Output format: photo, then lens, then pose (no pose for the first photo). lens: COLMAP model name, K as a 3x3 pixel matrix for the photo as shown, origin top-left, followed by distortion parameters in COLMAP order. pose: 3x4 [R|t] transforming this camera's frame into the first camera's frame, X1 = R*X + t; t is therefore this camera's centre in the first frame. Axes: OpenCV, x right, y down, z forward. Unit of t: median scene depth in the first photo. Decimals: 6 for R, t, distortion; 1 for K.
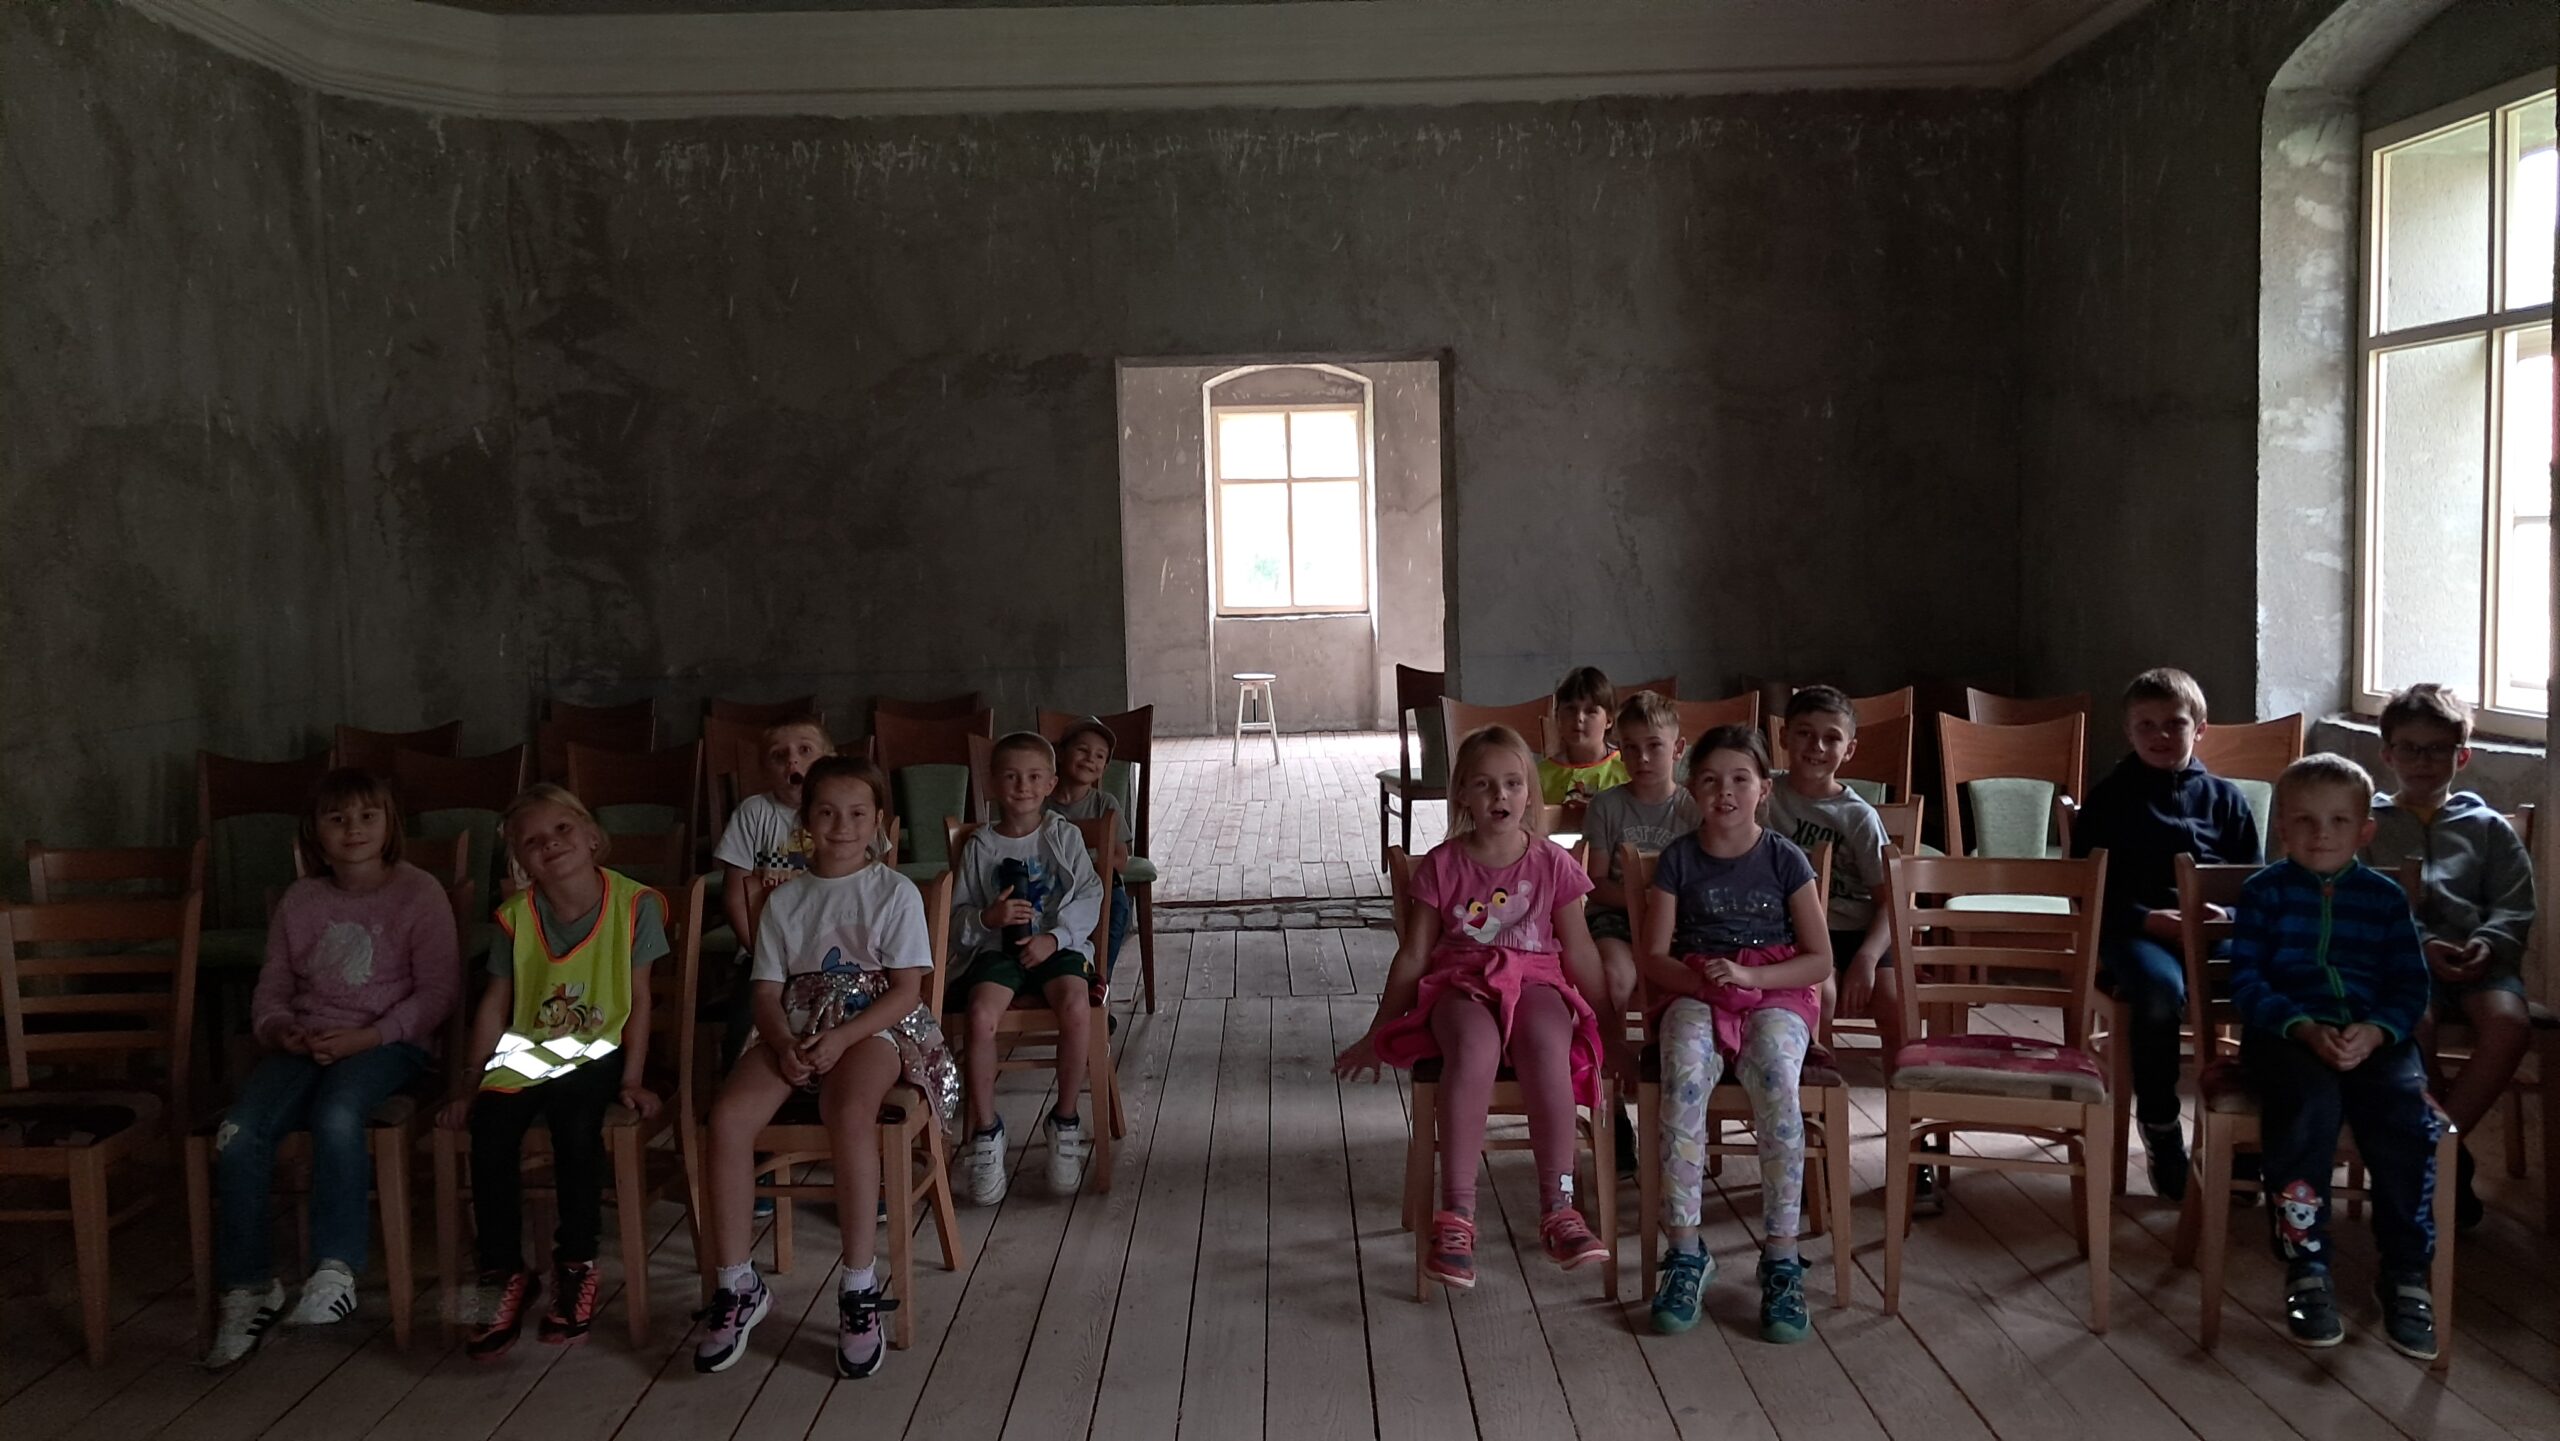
lens RADIAL K [[2037.5, 0, 1279.8], [0, 2037.5, 715.2], [0, 0, 1]] dist [0.042946, -0.059310]
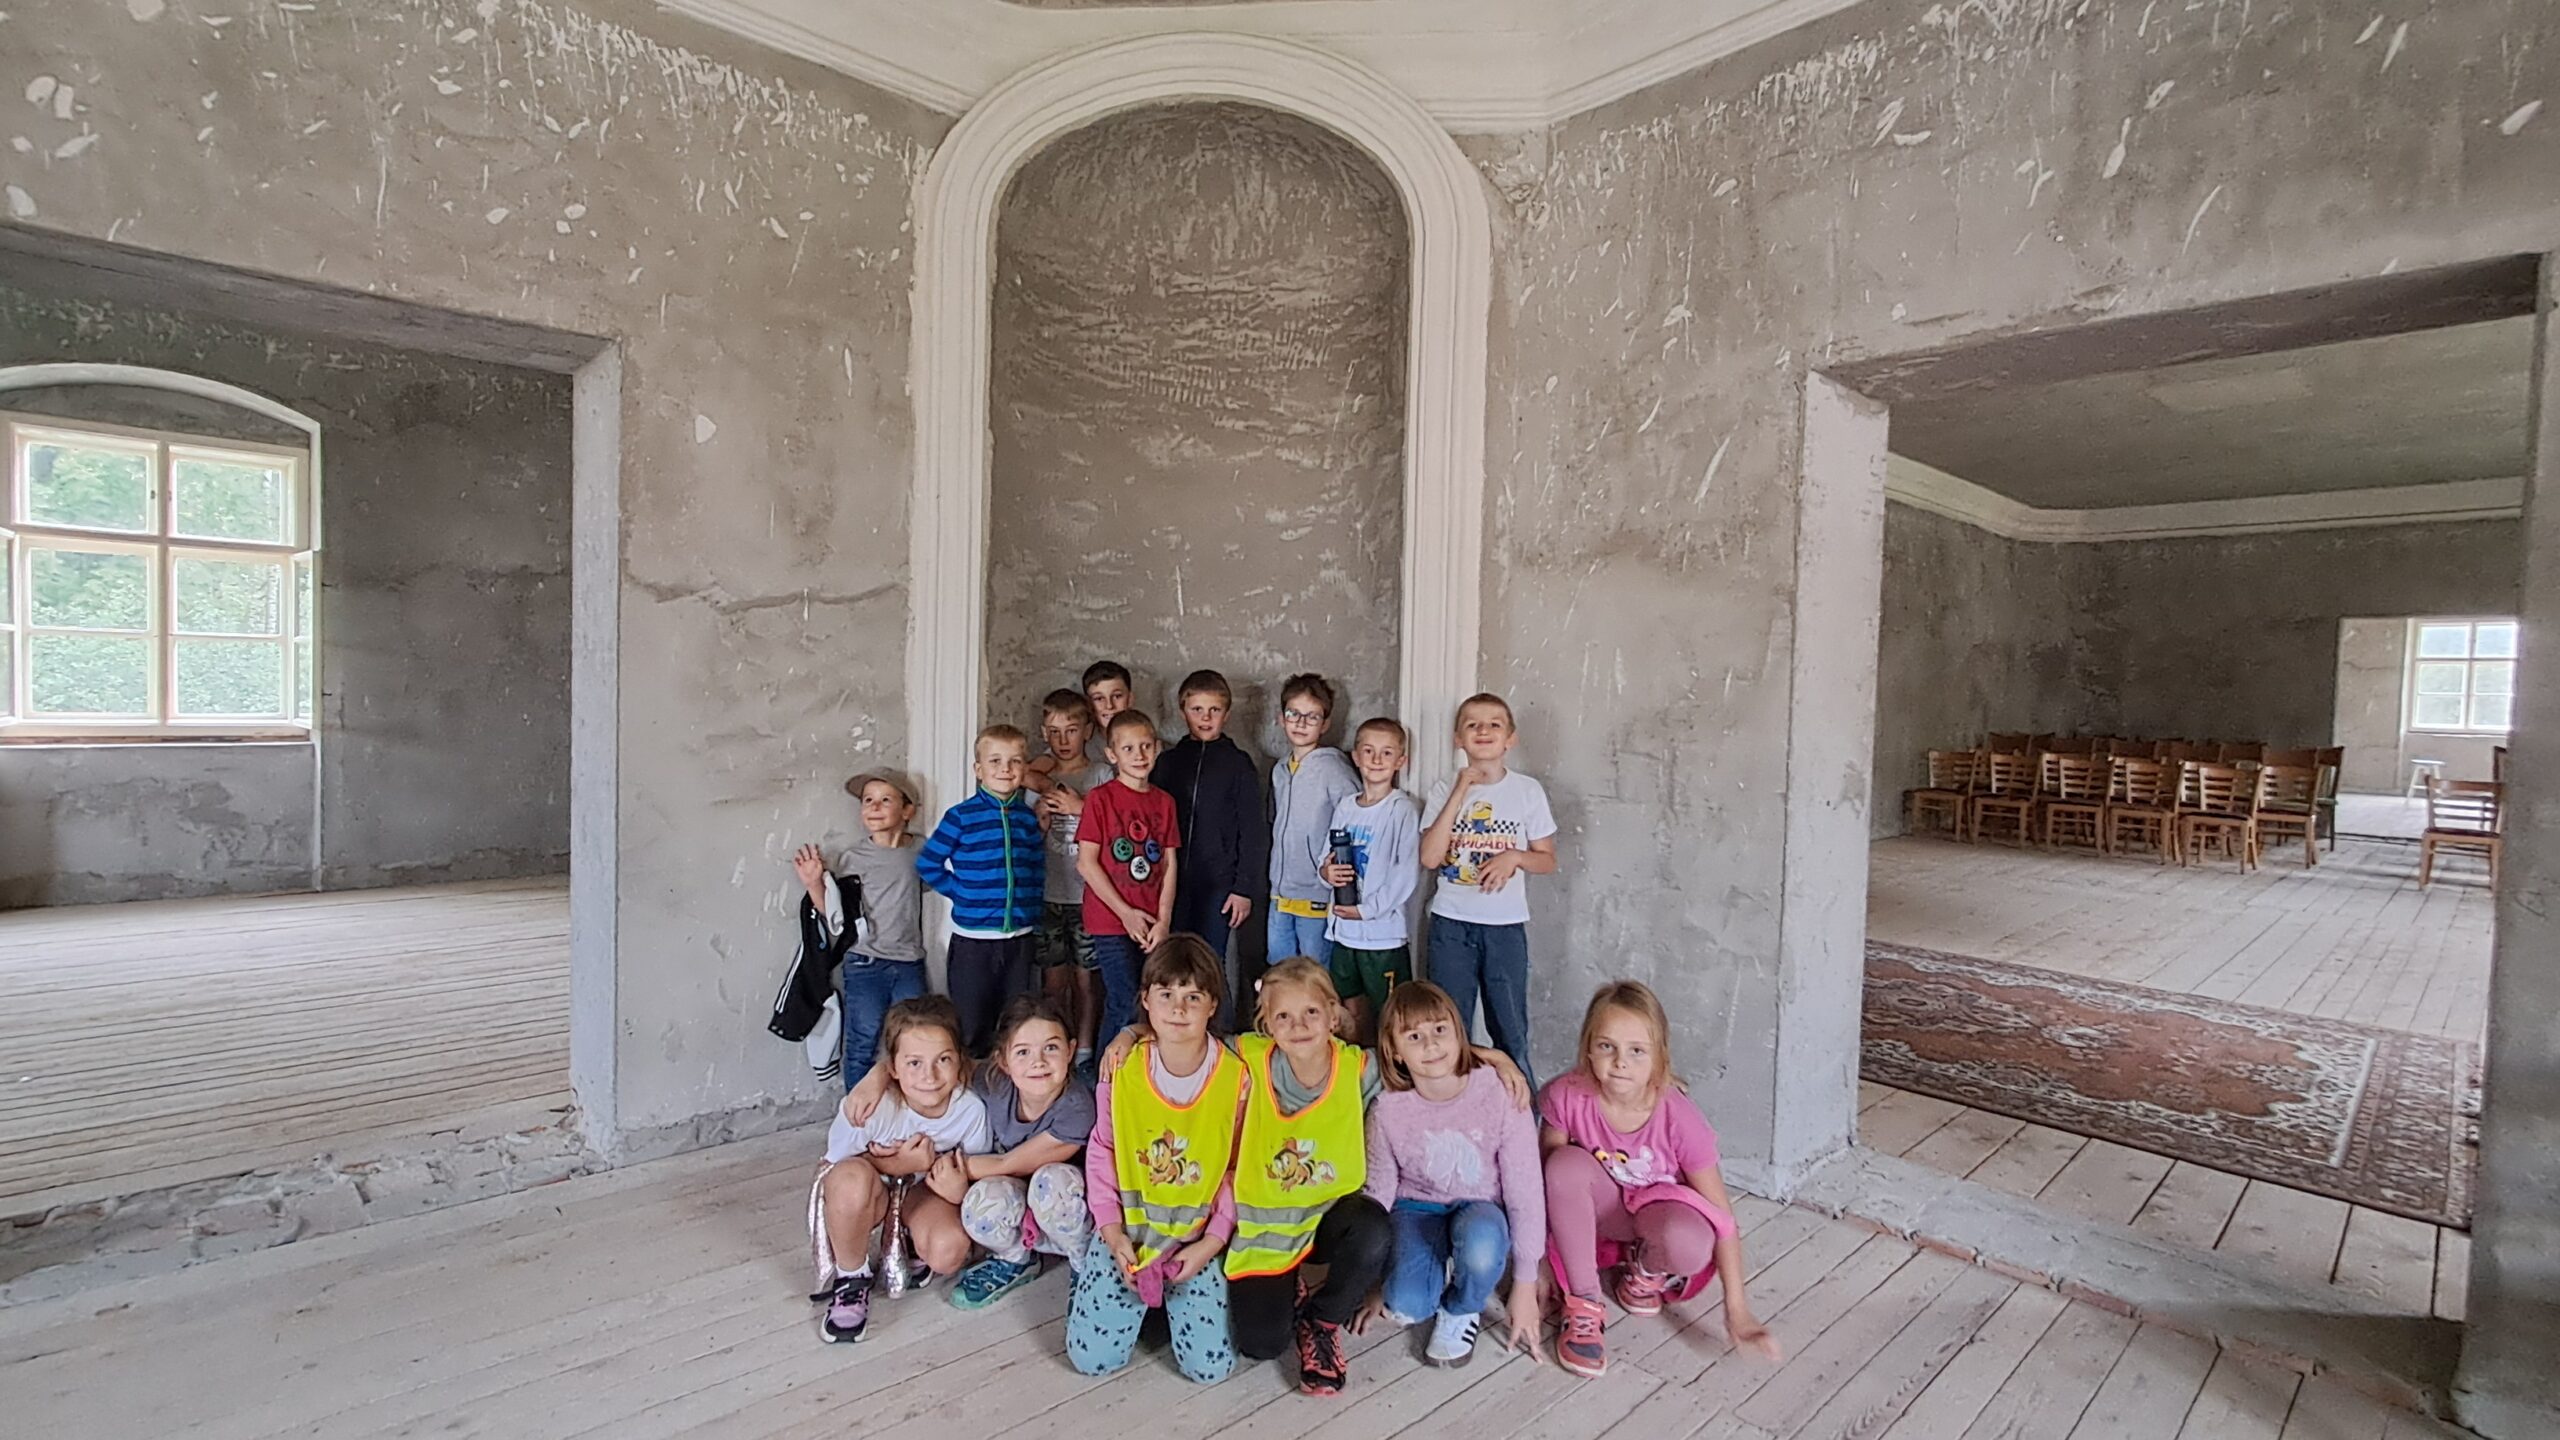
lens RADIAL K [[1186.2, 0, 1257.7], [0, 1186.2, 721.9], [0, 0, 1]] dist [0.000392, 0.002161]
pose [[0.680763, 0.062386, -0.729842, 0.098163], [-0.098033, 0.995163, -0.006375, 0.109330], [0.725914, 0.075889, 0.683586, -1.083040]]
